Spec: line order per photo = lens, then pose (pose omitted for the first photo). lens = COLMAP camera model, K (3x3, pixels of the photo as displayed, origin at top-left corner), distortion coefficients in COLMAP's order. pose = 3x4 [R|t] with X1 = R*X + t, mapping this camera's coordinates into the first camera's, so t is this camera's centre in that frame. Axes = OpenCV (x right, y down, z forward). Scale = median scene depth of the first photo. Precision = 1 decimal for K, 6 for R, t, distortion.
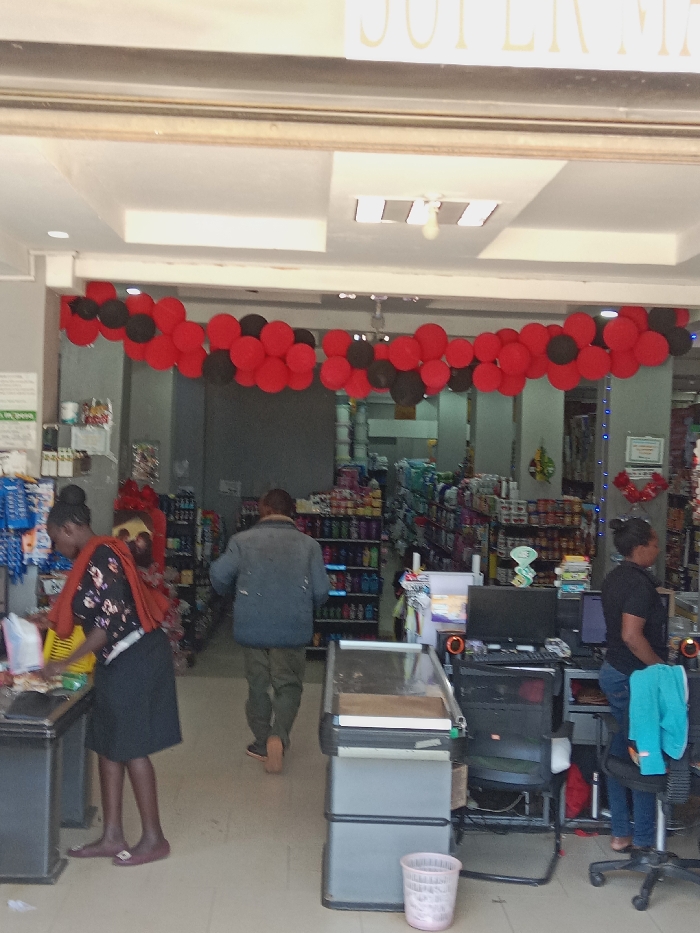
lens RADIAL K [[1306.3, 0, 349.8], [0, 1306.3, 466.4], [0, 0, 1]] dist [0.031624, 0.000000]
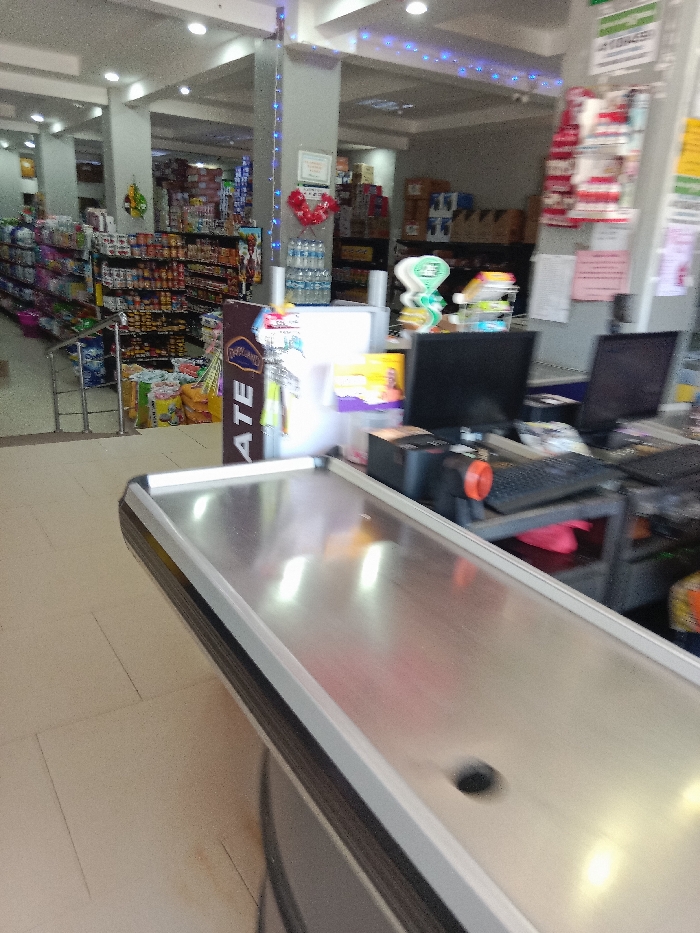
lens RADIAL K [[705.8, 0, 352.7], [0, 705.8, 464.2], [0, 0, 1]] dist [0.032531, -0.009394]
pose [[0.854543, -0.140084, 0.500133, -0.043142], [-0.020457, 0.953115, 0.301915, 0.037337], [-0.518978, -0.268230, 0.811612, 0.504006]]
